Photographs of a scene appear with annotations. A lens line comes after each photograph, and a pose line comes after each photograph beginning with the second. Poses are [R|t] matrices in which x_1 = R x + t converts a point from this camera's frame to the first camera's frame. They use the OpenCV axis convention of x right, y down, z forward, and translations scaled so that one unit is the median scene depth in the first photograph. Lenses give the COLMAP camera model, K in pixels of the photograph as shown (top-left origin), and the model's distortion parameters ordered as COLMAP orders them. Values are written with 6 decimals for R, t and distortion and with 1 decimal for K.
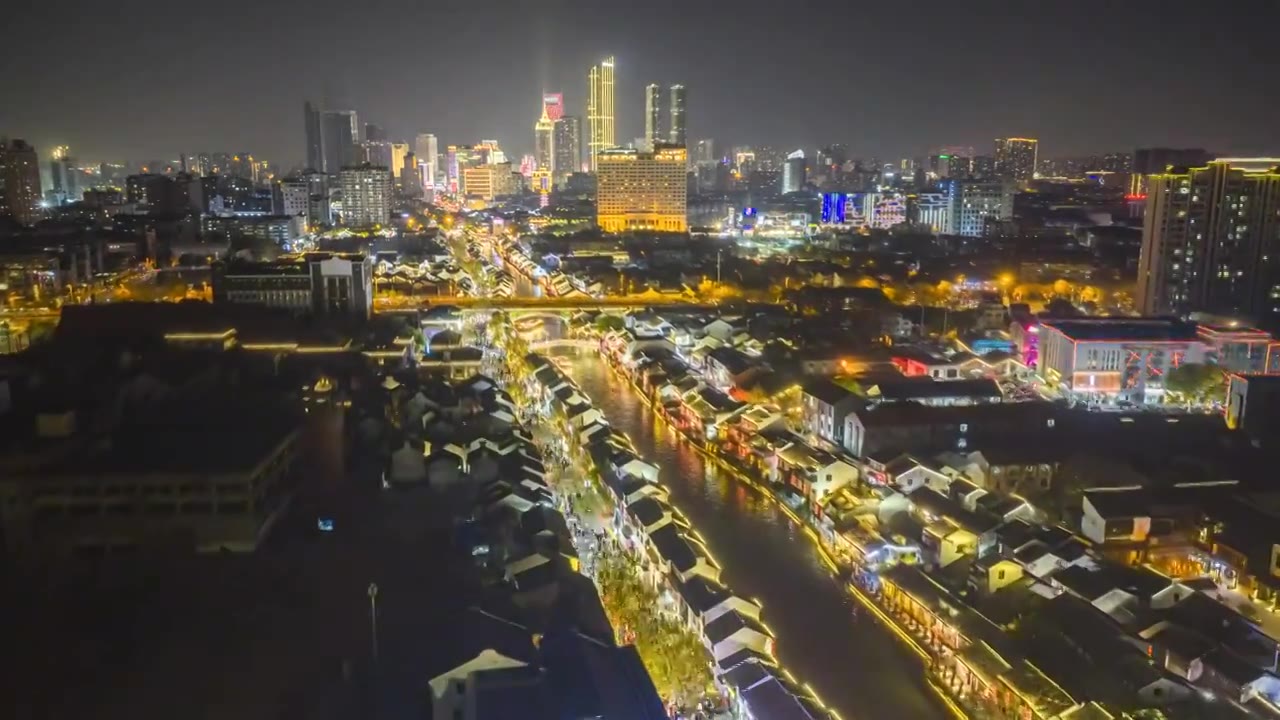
lens RADIAL K [[1103.0, 0, 644.5], [0, 1103.0, 425.7], [0, 0, 1]] dist [0.040864, -0.091492]
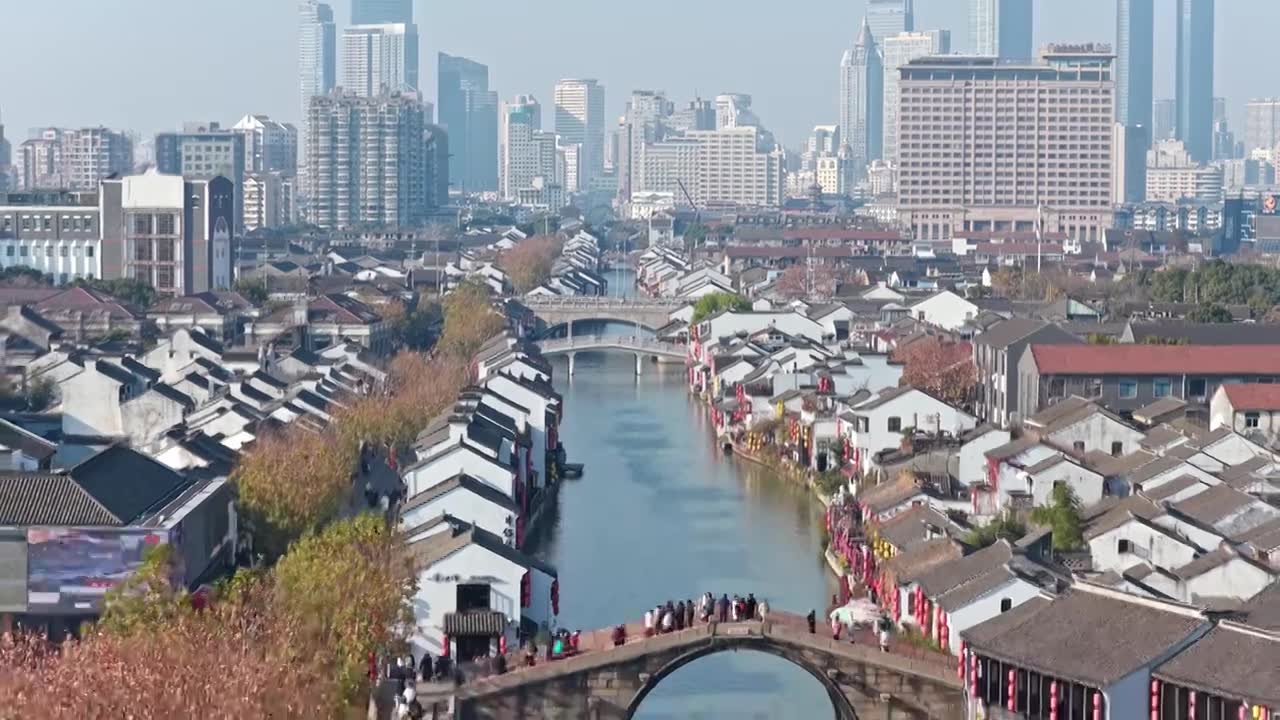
lens RADIAL K [[2856.1, 0, 640.0], [0, 2856.1, 360.0], [0, 0, 1]] dist [-0.224850, 0.910564]
pose [[0.983001, 0.016700, -0.182839, 0.087133], [-0.047631, 0.984955, -0.166116, 0.070589], [0.177314, 0.172001, 0.969007, -0.068970]]
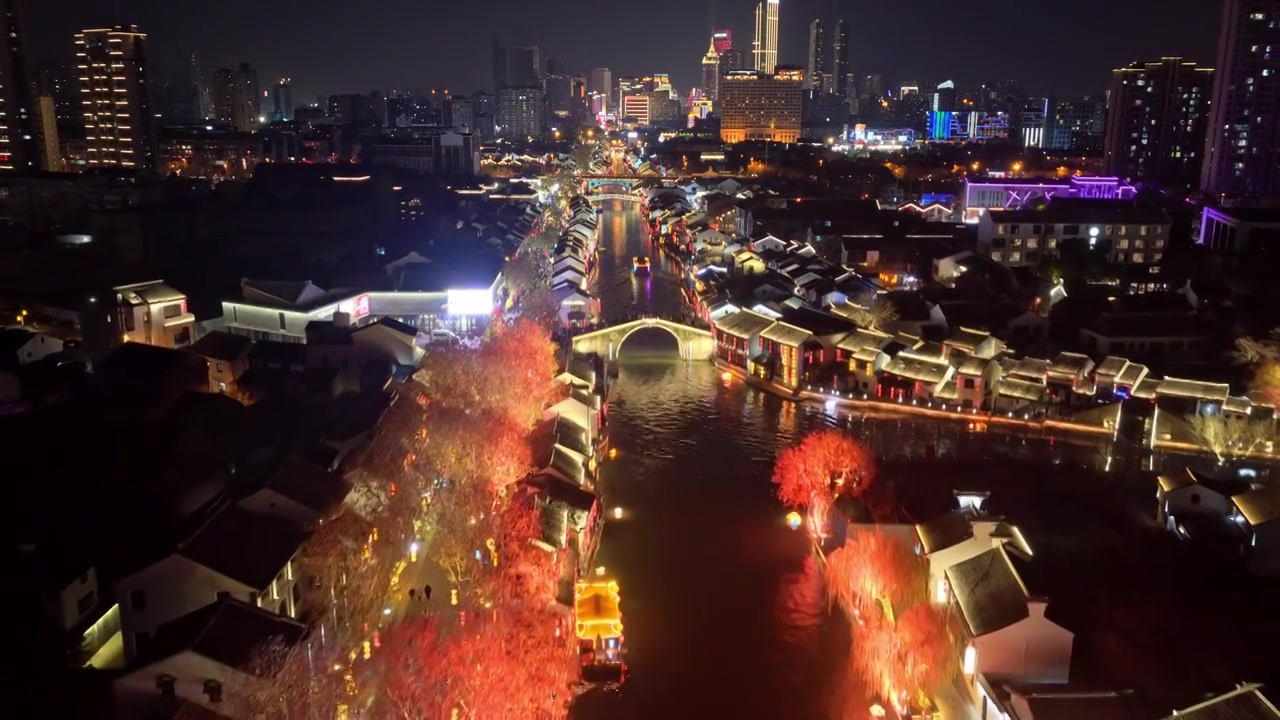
lens RADIAL K [[1090.4, 0, 641.1], [0, 1090.4, 367.6], [0, 0, 1]] dist [-0.011788, 0.037159]
pose [[0.985559, 0.043185, -0.163730, 0.101846], [-0.042394, 0.999066, 0.008323, 0.065227], [0.163937, -0.001262, 0.986470, -0.148249]]
